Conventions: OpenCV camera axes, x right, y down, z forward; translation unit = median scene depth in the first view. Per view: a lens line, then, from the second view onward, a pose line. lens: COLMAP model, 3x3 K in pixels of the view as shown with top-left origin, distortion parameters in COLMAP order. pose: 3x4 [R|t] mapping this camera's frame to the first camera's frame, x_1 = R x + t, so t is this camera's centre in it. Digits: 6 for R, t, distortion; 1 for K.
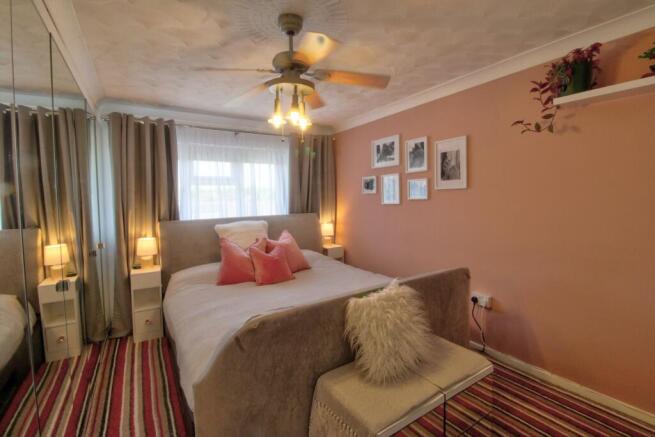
lens RADIAL K [[302.7, 0, 328.0], [0, 302.7, 213.9], [0, 0, 1]] dist [-0.002481, -0.011970]
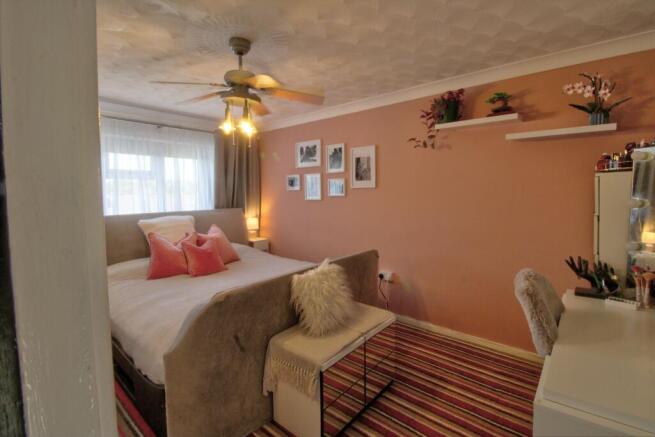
lens RADIAL K [[302.7, 0, 327.1], [0, 302.7, 214.8], [0, 0, 1]] dist [-0.002481, -0.011970]
pose [[0.959165, -0.008069, 0.282733, -0.101939], [0.002724, 0.999810, 0.019292, 0.003021], [-0.282835, -0.017734, 0.959005, -0.168592]]
